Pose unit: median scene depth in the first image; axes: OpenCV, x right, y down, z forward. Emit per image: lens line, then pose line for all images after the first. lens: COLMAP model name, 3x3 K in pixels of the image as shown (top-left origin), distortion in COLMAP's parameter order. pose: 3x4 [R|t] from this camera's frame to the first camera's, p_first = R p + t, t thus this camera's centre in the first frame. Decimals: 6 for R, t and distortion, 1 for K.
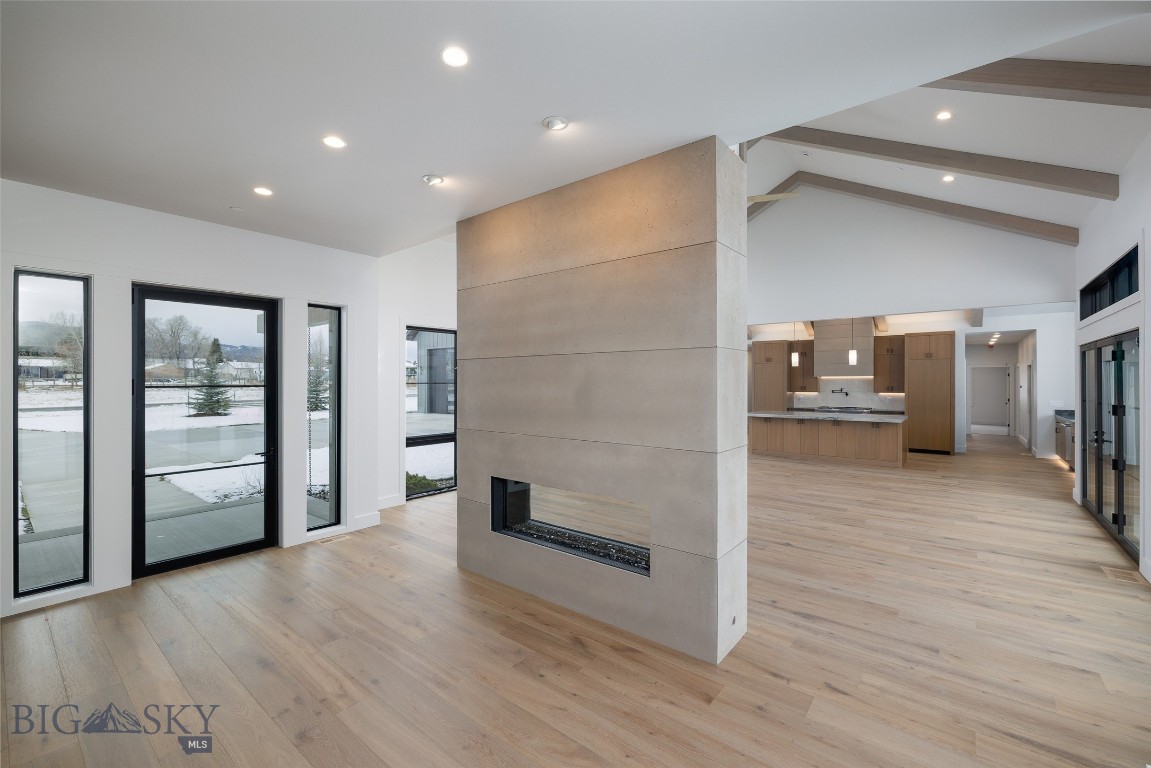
lens RADIAL K [[481.8, 0, 582.7], [0, 481.8, 388.2], [0, 0, 1]] dist [0.000748, -0.000567]
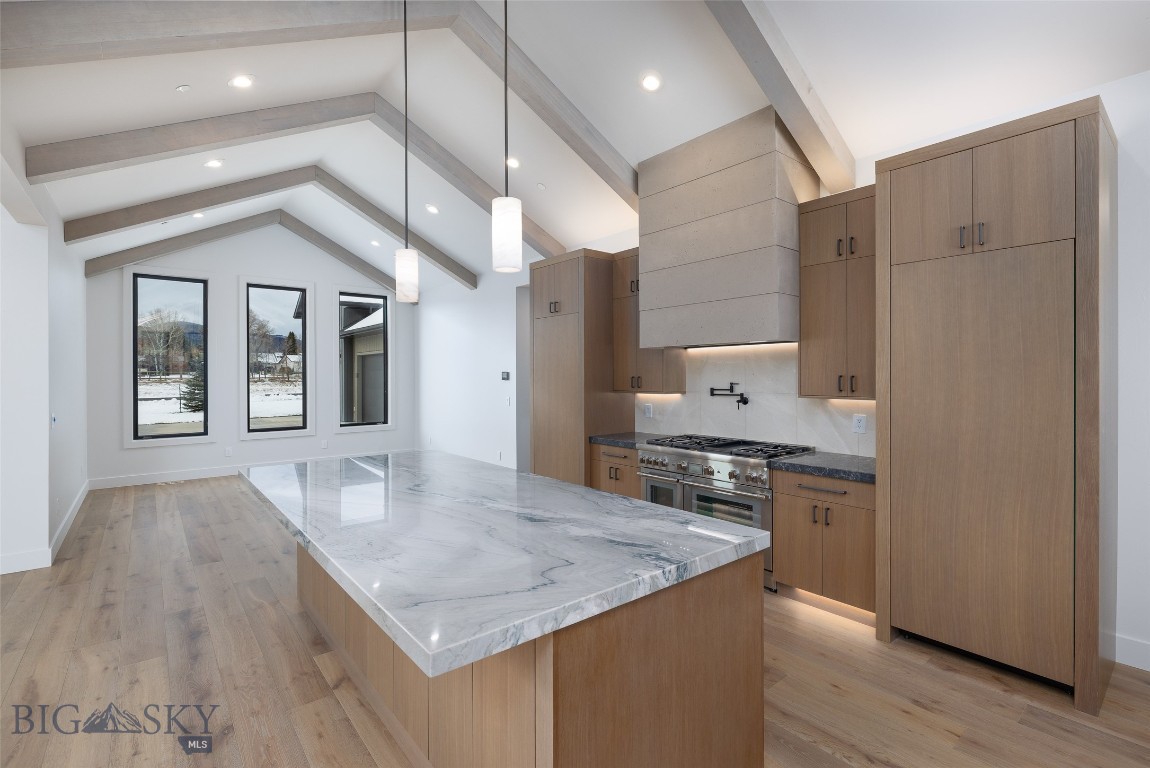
lens RADIAL K [[536.0, 0, 572.7], [0, 536.0, 371.5], [0, 0, 1]] dist [-0.013208, 0.003863]
pose [[0.976053, -0.006164, -0.217444, 0.646841], [0.002652, 0.999861, -0.016440, -0.001415], [0.217515, 0.015469, 0.975934, 0.783168]]
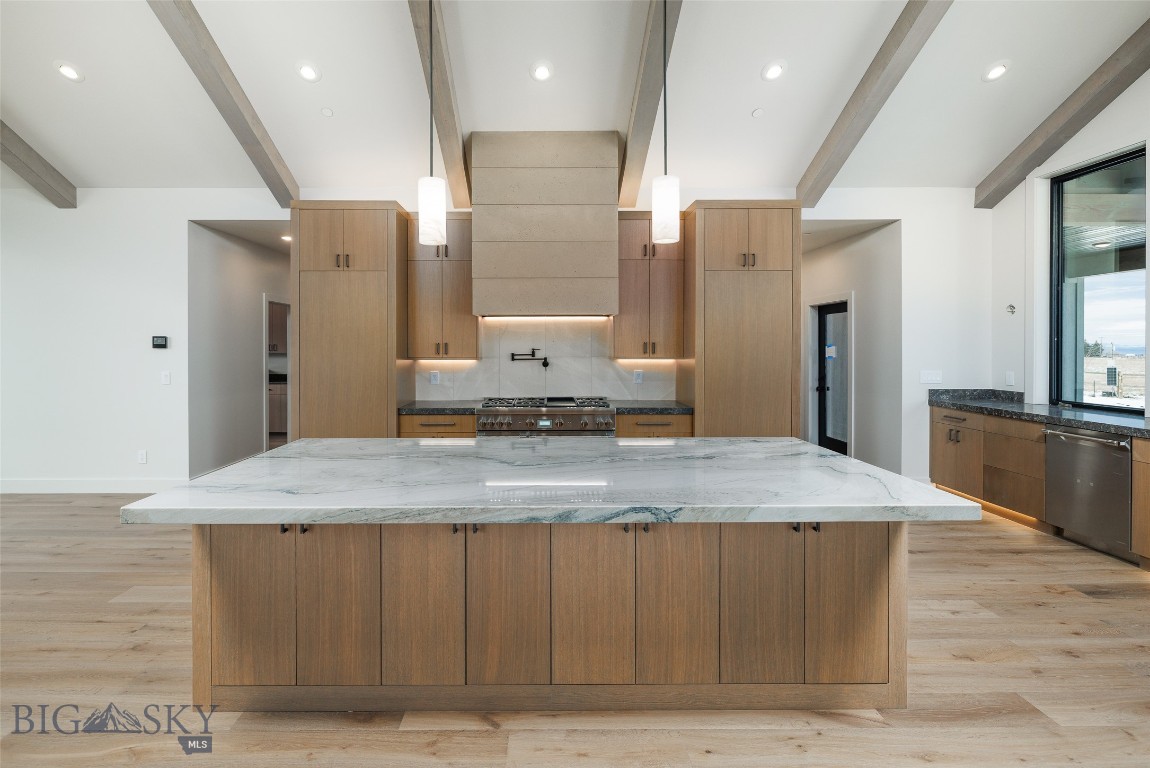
lens RADIAL K [[528.4, 0, 547.5], [0, 528.4, 348.7], [0, 0, 1]] dist [0.002959, -0.000289]
pose [[0.778721, -0.003245, 0.627362, 0.358237], [0.008235, 0.999953, -0.005050, 0.003812], [-0.627316, 0.009099, 0.778712, 0.844353]]
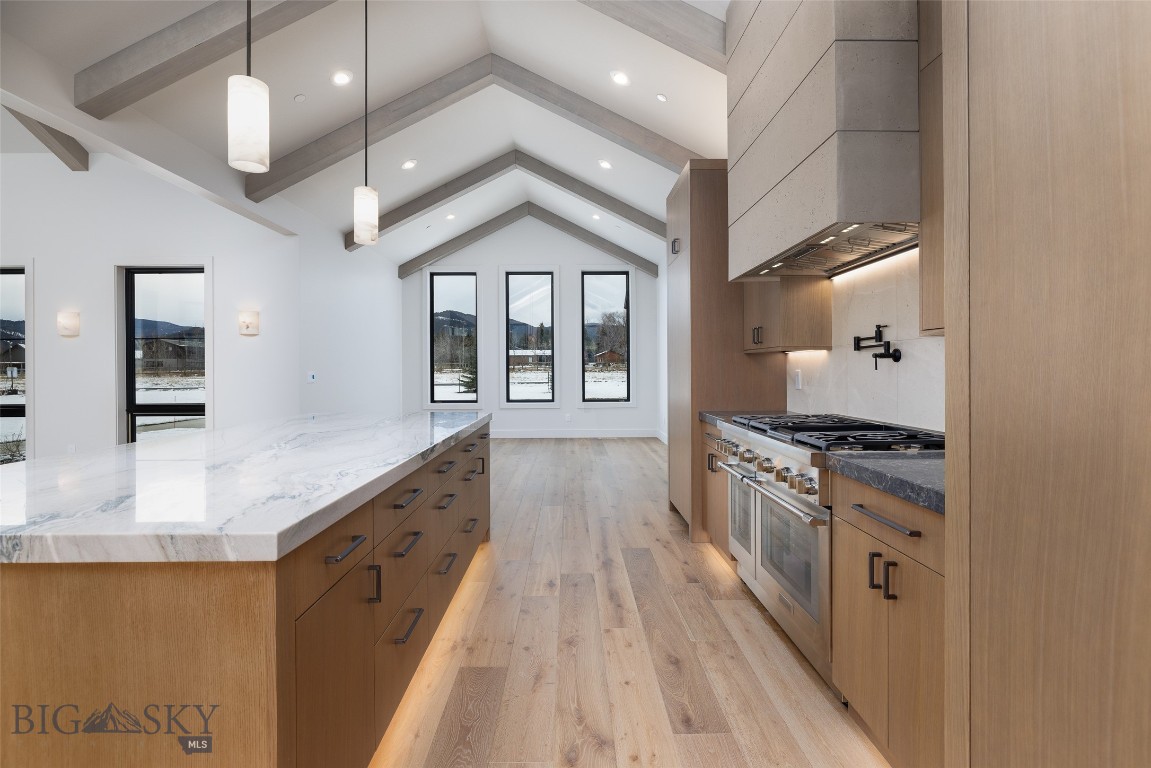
lens RADIAL K [[536.4, 0, 575.1], [0, 536.4, 369.1], [0, 0, 1]] dist [-0.013208, 0.003863]
pose [[0.628081, -0.002977, -0.778142, 0.793458], [-0.003814, 0.999969, -0.006905, 0.025511], [0.778139, 0.007305, 0.628050, 0.979733]]
